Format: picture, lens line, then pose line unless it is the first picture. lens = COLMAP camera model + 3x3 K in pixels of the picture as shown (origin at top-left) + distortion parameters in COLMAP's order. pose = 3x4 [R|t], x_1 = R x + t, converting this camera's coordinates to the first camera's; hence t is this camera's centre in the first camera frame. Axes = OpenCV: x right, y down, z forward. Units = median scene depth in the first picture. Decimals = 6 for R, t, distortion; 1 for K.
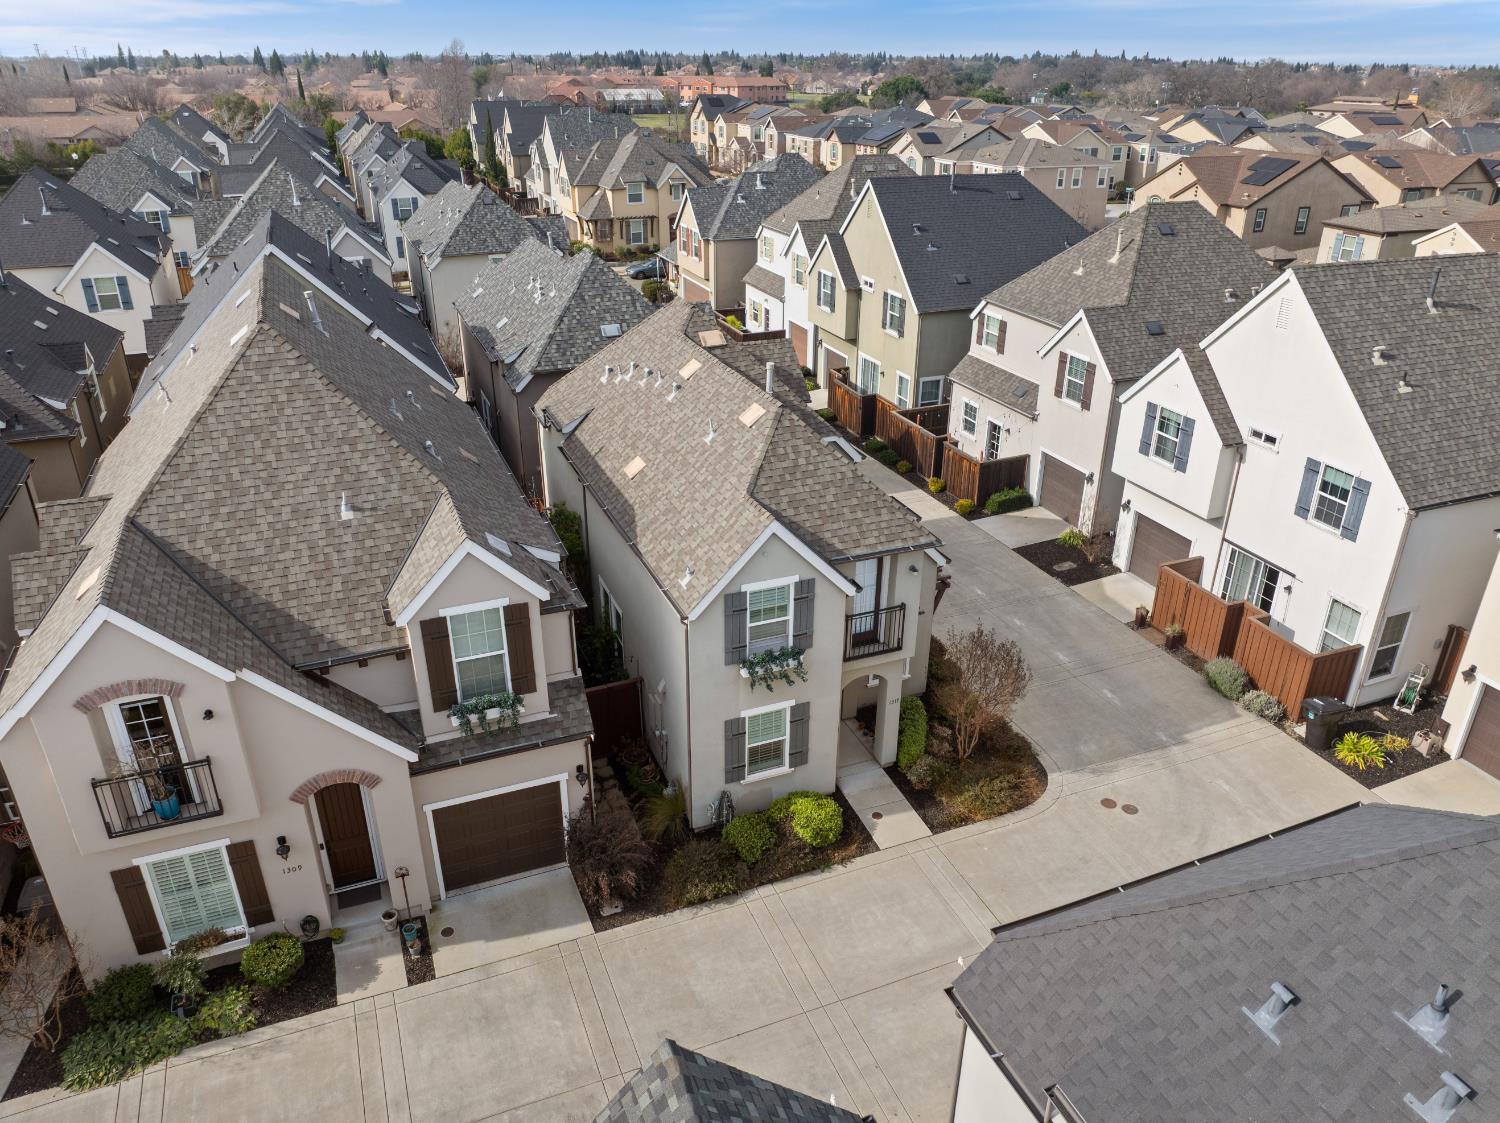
lens RADIAL K [[1060.9, 0, 752.2], [0, 1060.9, 558.1], [0, 0, 1]] dist [-0.045398, 0.014655]
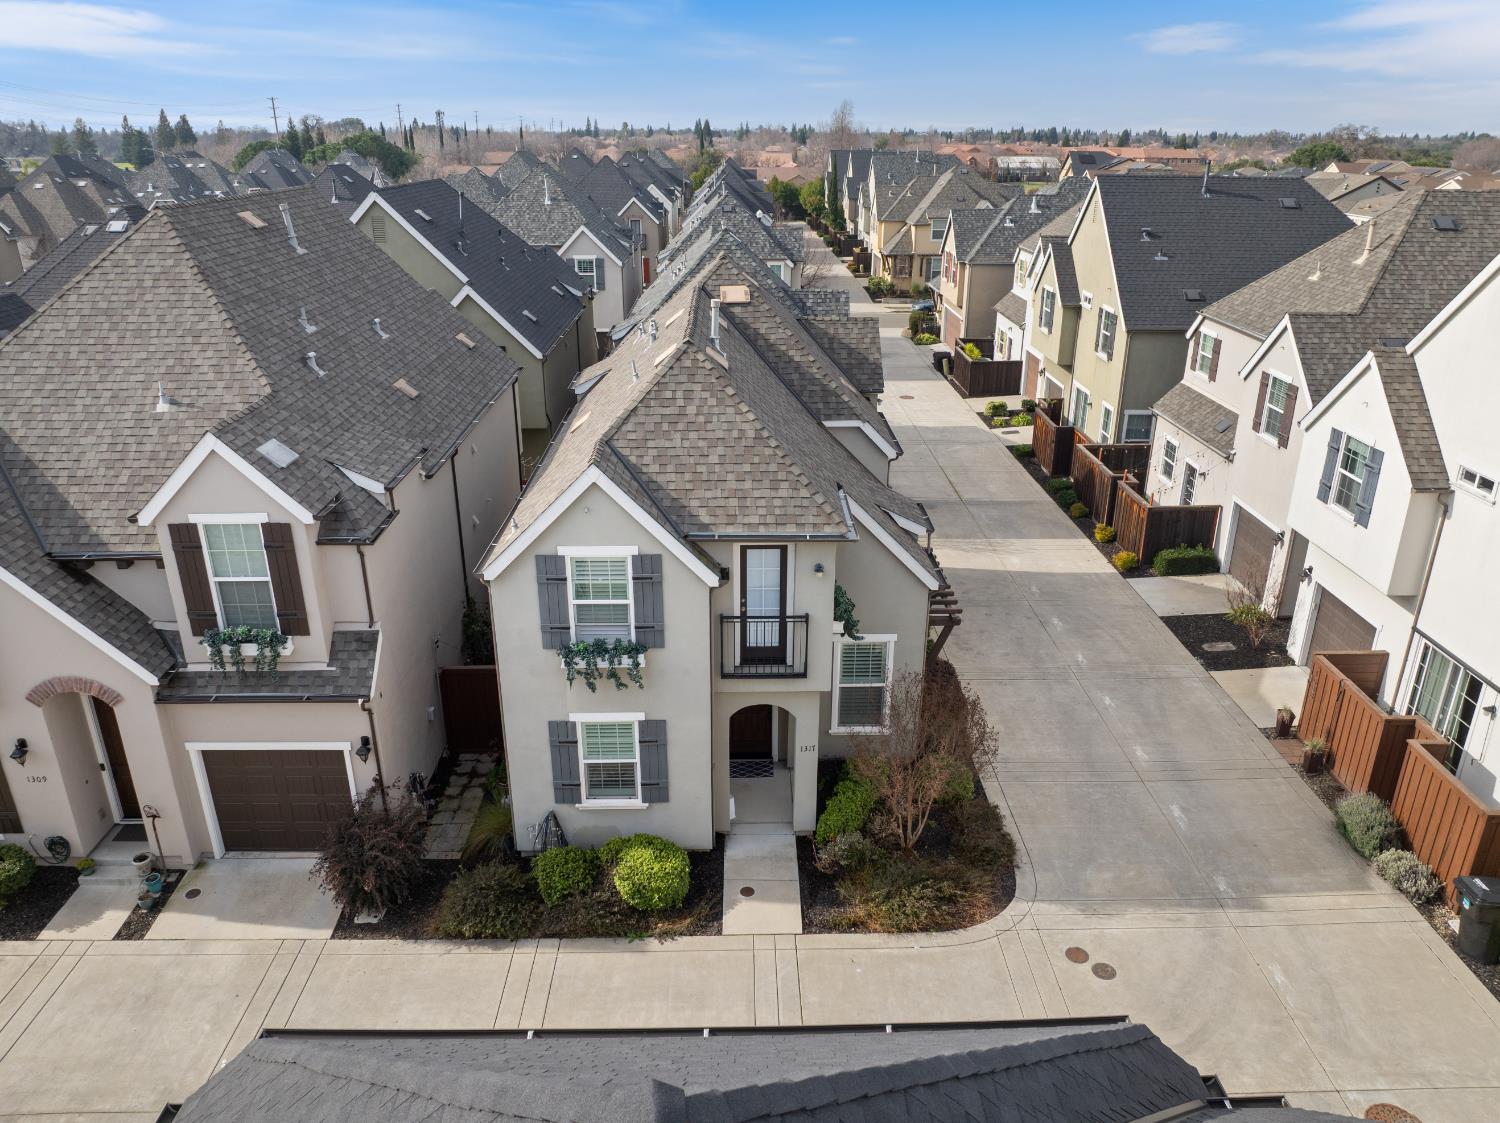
lens RADIAL K [[1060.9, 0, 753.3], [0, 1060.9, 555.0], [0, 0, 1]] dist [-0.045398, 0.014655]
pose [[0.932894, 0.130602, -0.335636, 0.286811], [-0.152792, 0.987430, -0.040456, 0.030400], [0.326134, 0.089023, 0.941123, 0.226337]]
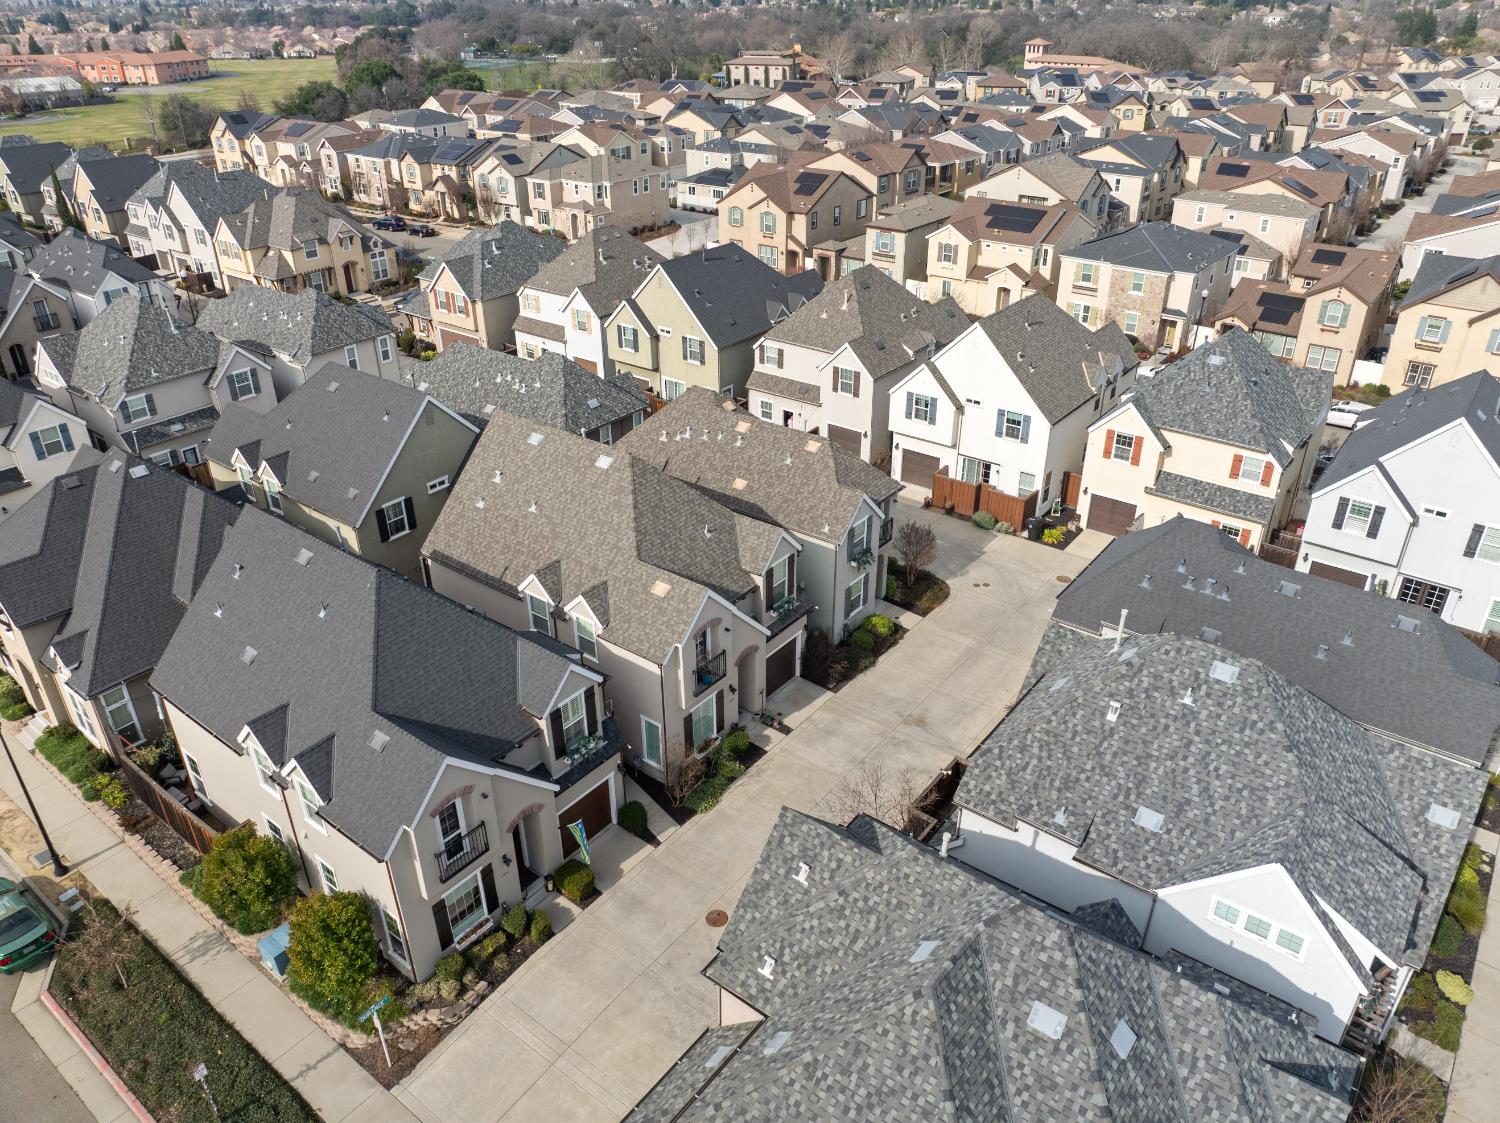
lens RADIAL K [[1060.9, 0, 746.6], [0, 1060.9, 563.2], [0, 0, 1]] dist [-0.045398, 0.014655]
pose [[0.867207, -0.253423, 0.428636, -0.864851], [0.226346, 0.967354, 0.113990, -0.147056], [-0.443531, -0.001832, 0.896257, -0.655385]]
